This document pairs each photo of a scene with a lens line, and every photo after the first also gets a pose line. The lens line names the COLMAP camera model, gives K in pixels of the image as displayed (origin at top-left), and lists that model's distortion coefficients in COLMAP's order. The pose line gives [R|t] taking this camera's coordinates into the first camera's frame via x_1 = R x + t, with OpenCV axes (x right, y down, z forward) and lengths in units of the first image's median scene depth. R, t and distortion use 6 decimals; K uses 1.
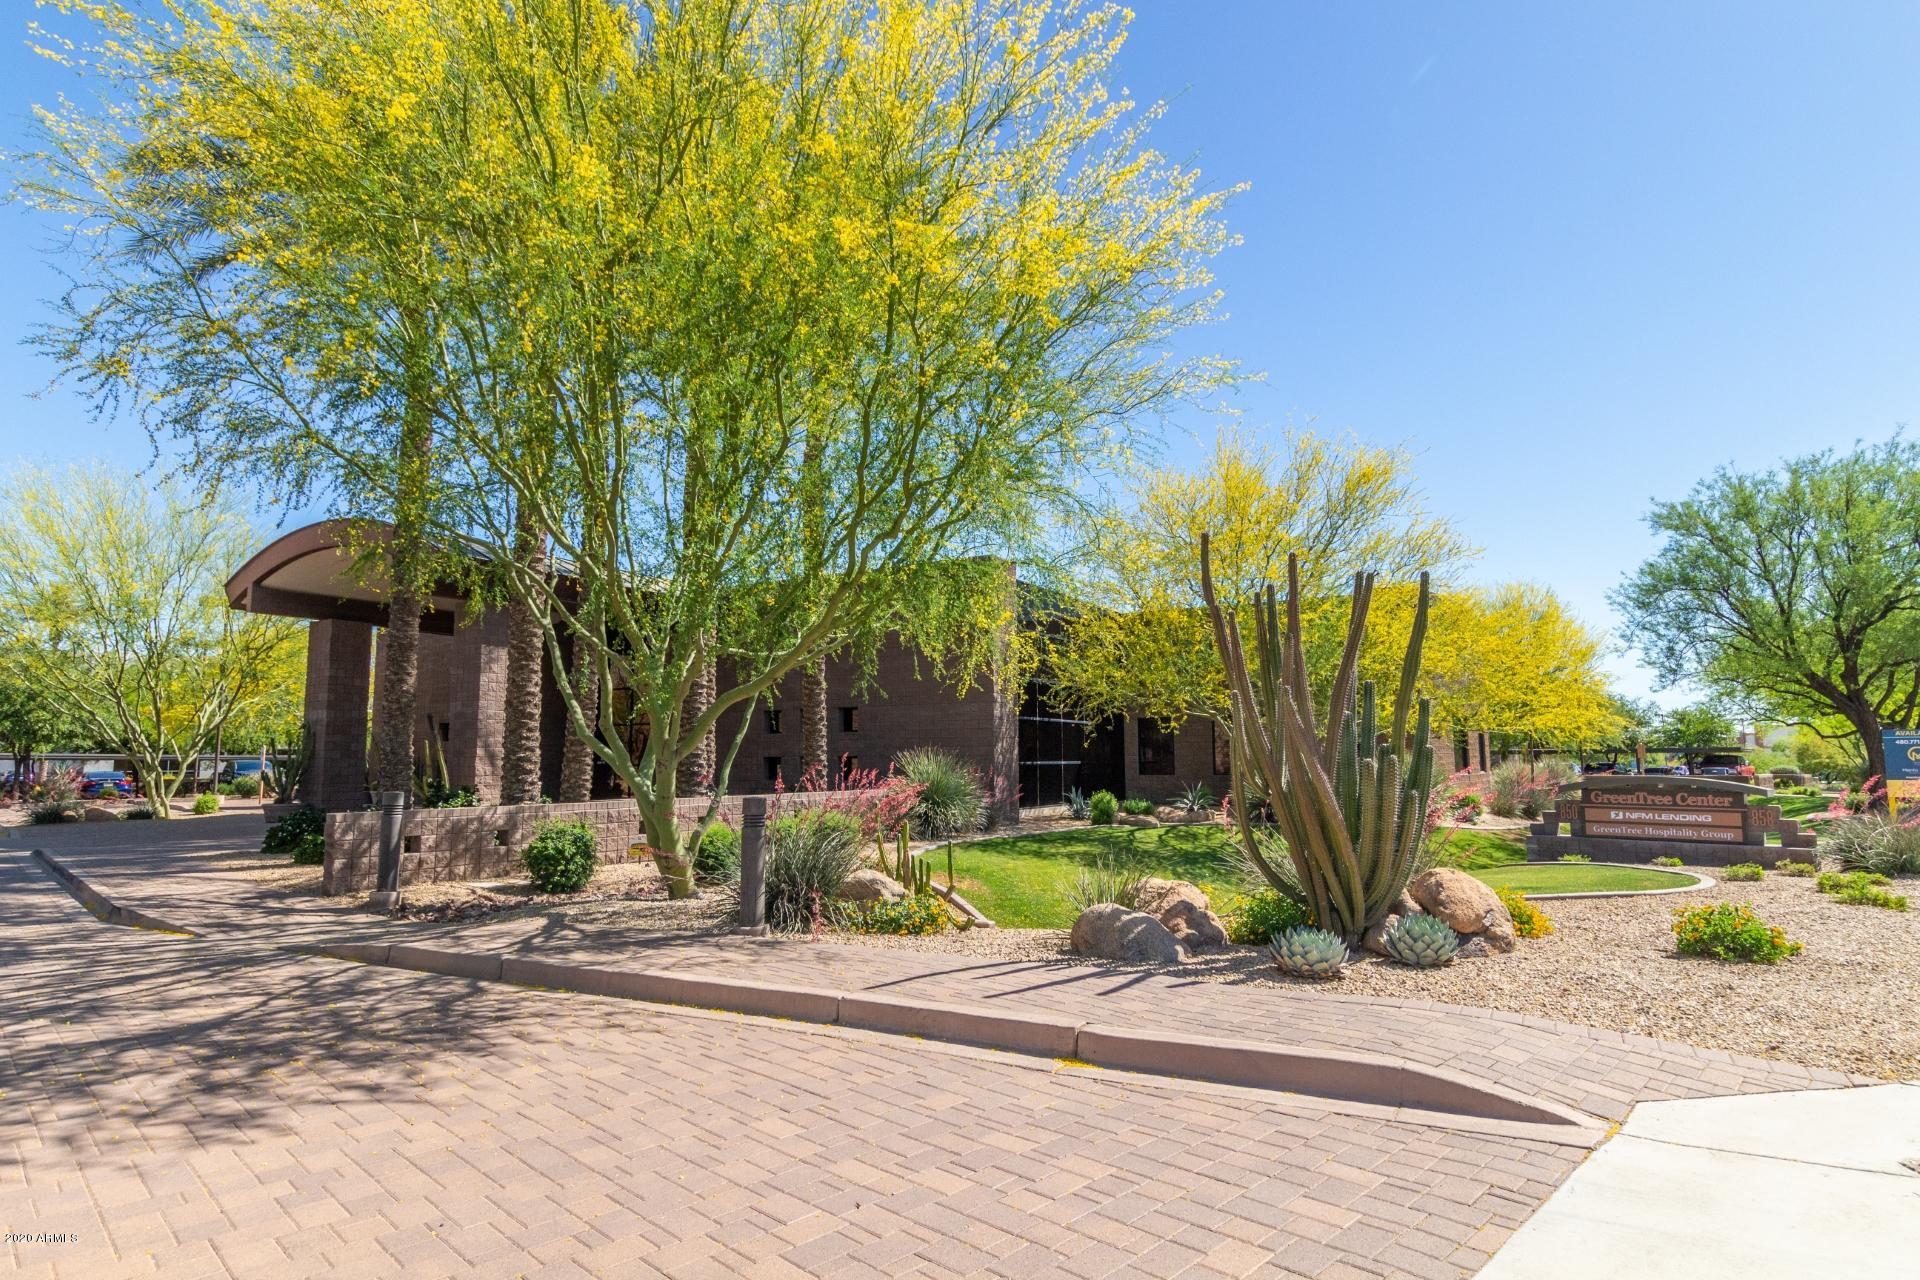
lens RADIAL K [[1228.8, 0, 960.0], [0, 1228.8, 640.0], [0, 0, 1]] dist [-0.000601, -0.000249]
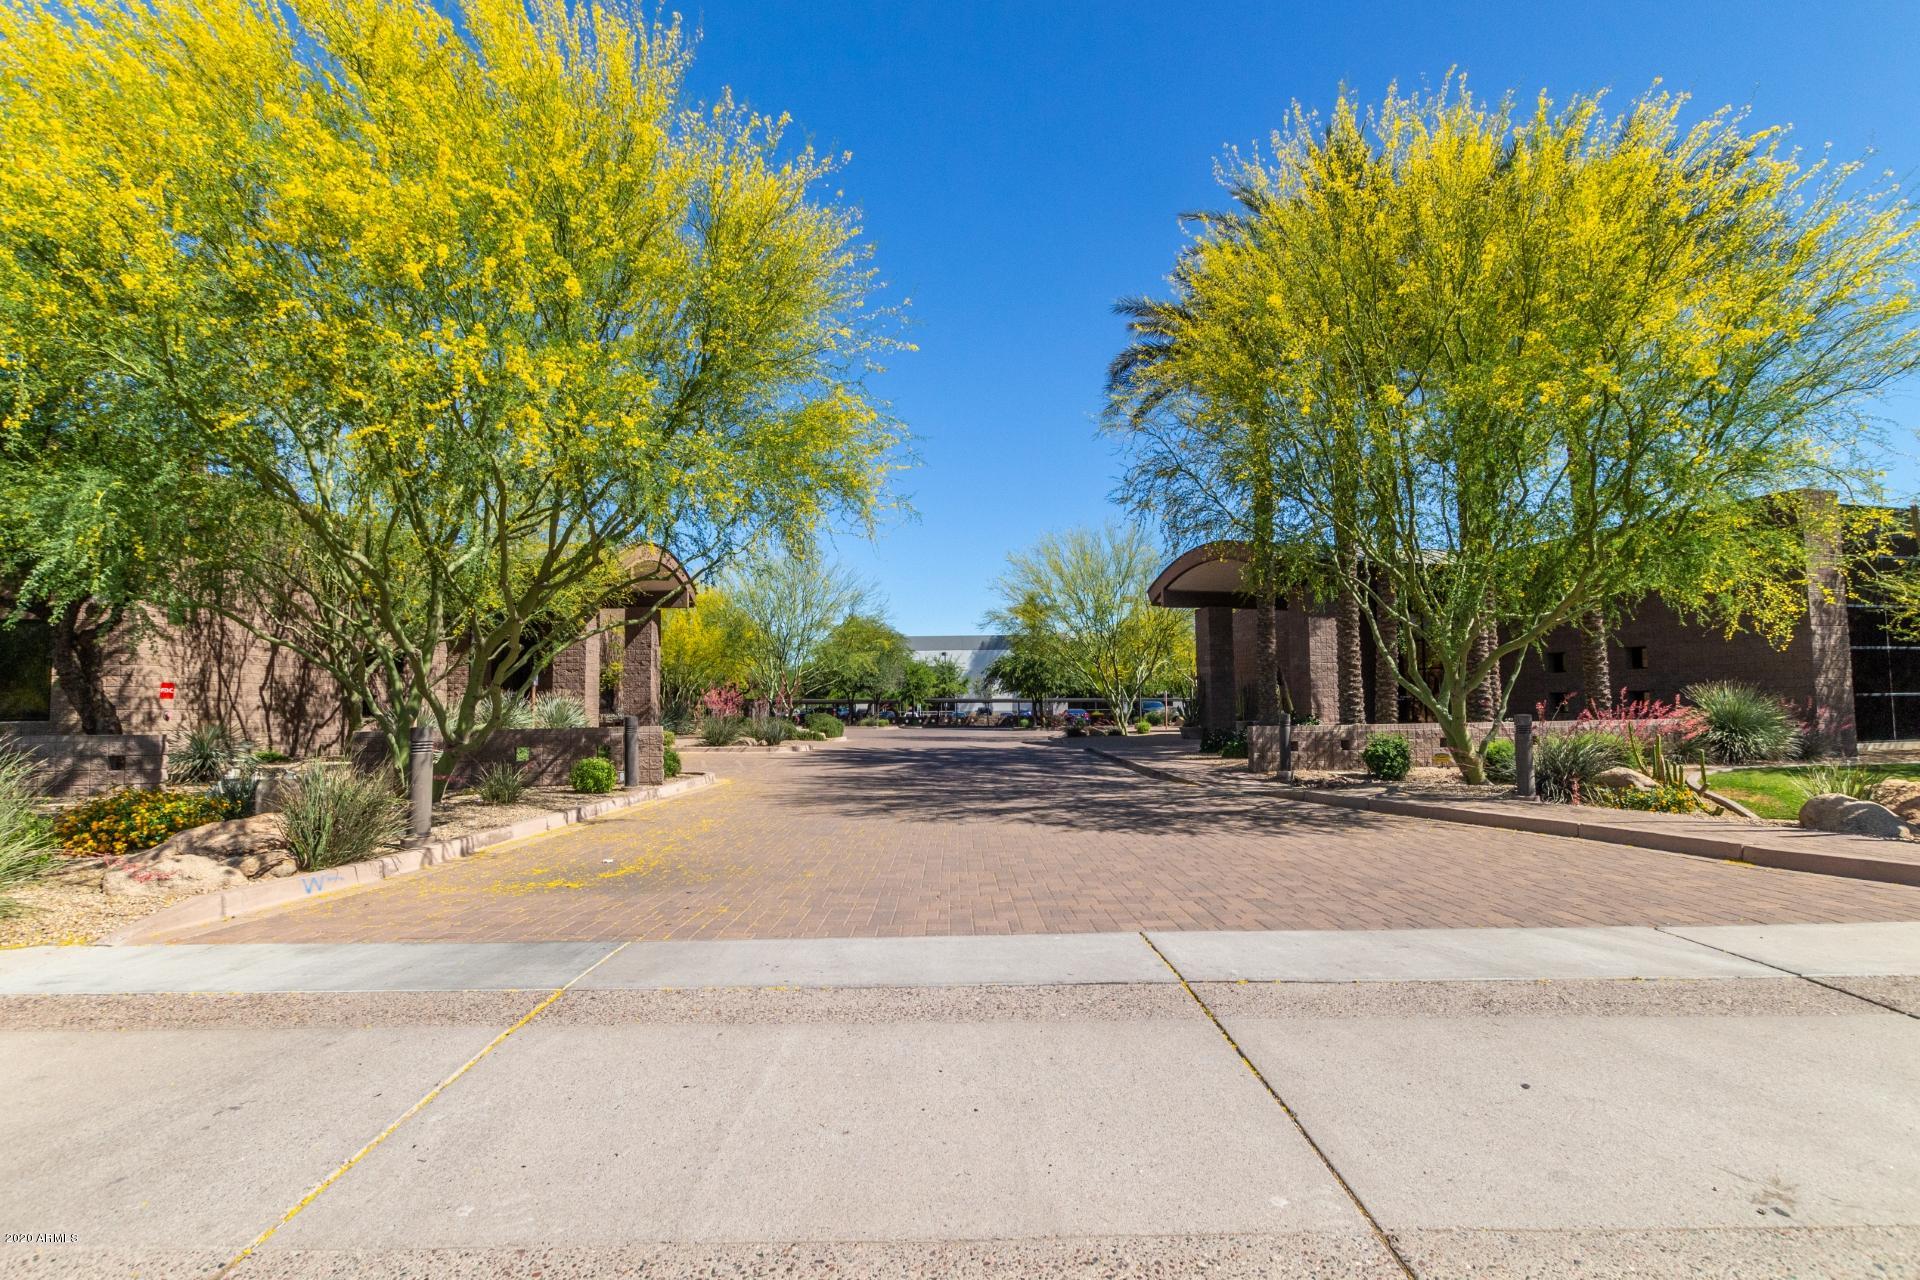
lens RADIAL K [[997.1, 0, 960.0], [0, 997.1, 640.0], [0, 0, 1]] dist [0.042556, -0.000359]
pose [[0.770327, -0.053164, -0.635429, 0.071547], [0.076944, 0.996987, 0.009863, -0.023806], [0.632990, -0.056490, 0.772096, -0.303540]]
